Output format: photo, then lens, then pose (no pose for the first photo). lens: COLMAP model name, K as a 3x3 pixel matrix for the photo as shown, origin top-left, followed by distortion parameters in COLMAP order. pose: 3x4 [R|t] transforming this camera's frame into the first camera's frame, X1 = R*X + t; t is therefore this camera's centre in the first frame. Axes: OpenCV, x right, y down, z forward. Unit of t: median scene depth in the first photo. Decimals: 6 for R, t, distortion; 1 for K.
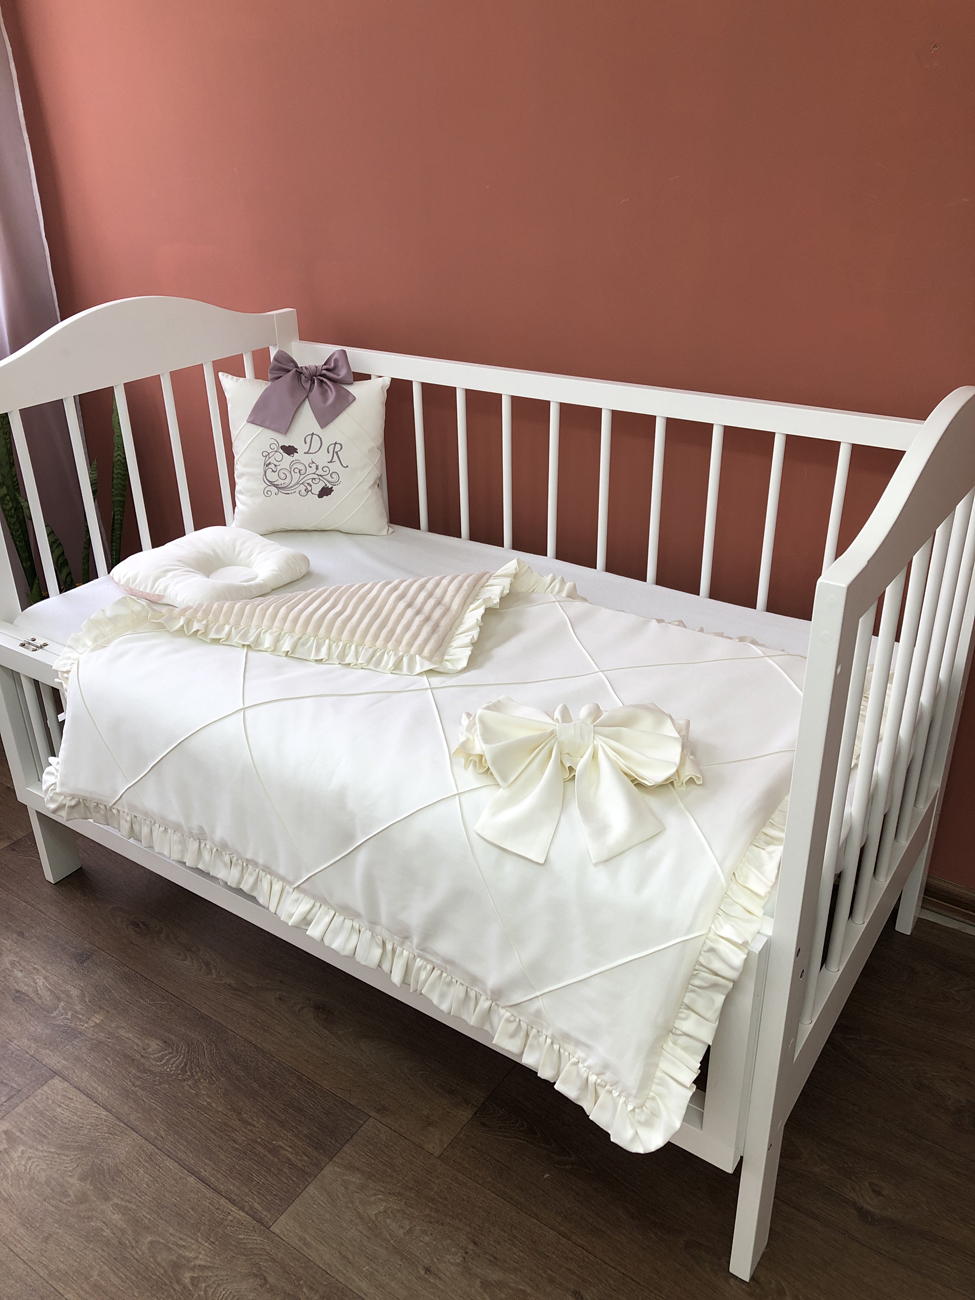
lens RADIAL K [[1067.0, 0, 493.6], [0, 1067.0, 645.0], [0, 0, 1]] dist [0.109583, -0.142427]
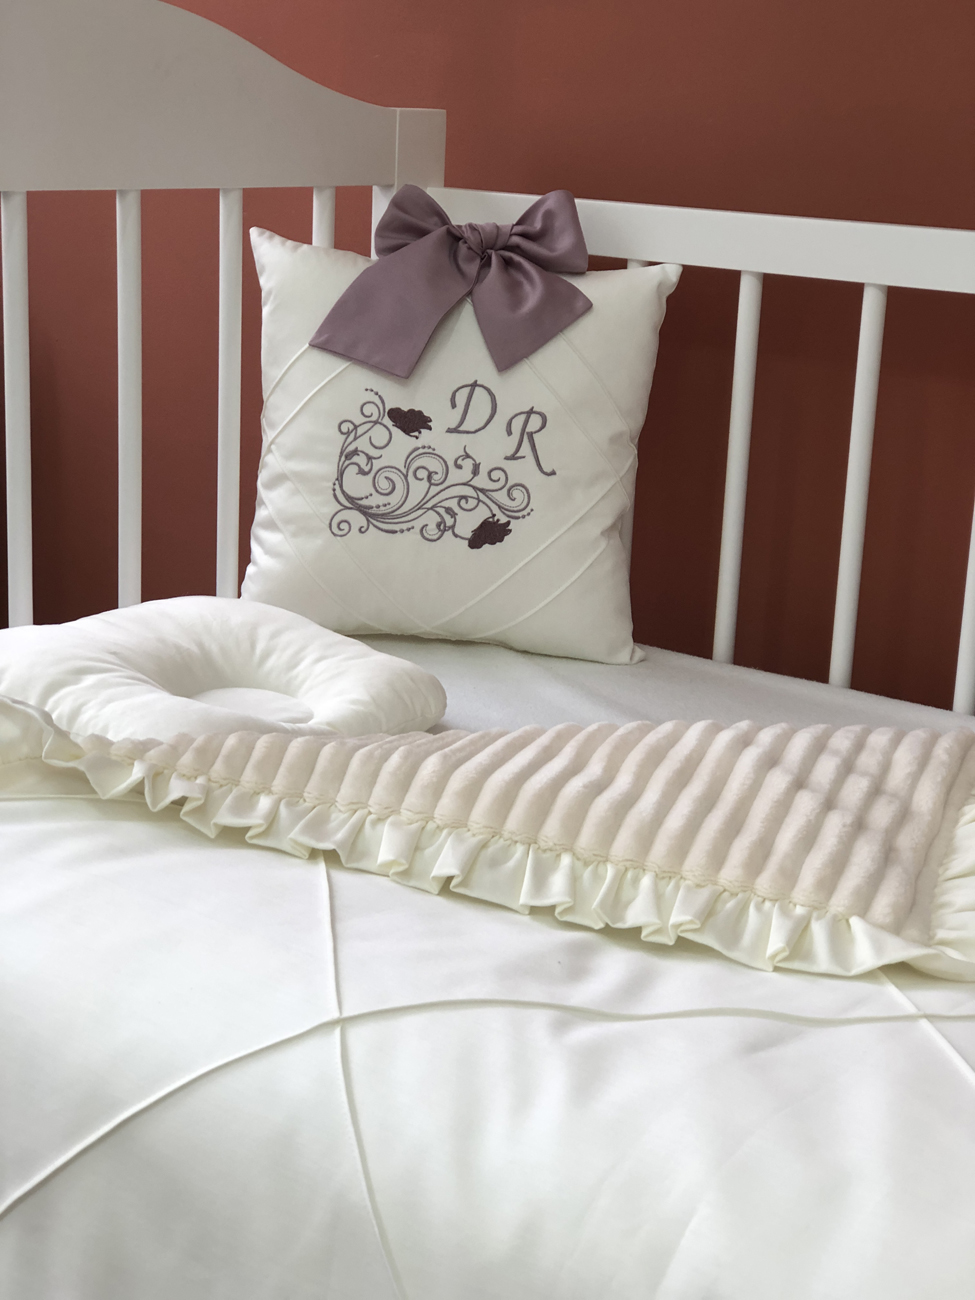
lens RADIAL K [[2145.1, 0, 487.5], [0, 2145.1, 650.0], [0, 0, 1]] dist [0.020832, 0.065892]
pose [[0.995835, 0.075912, -0.050502, -0.121926], [-0.084745, 0.974975, -0.205527, 0.057629], [0.033637, 0.208951, 0.977347, 0.274368]]
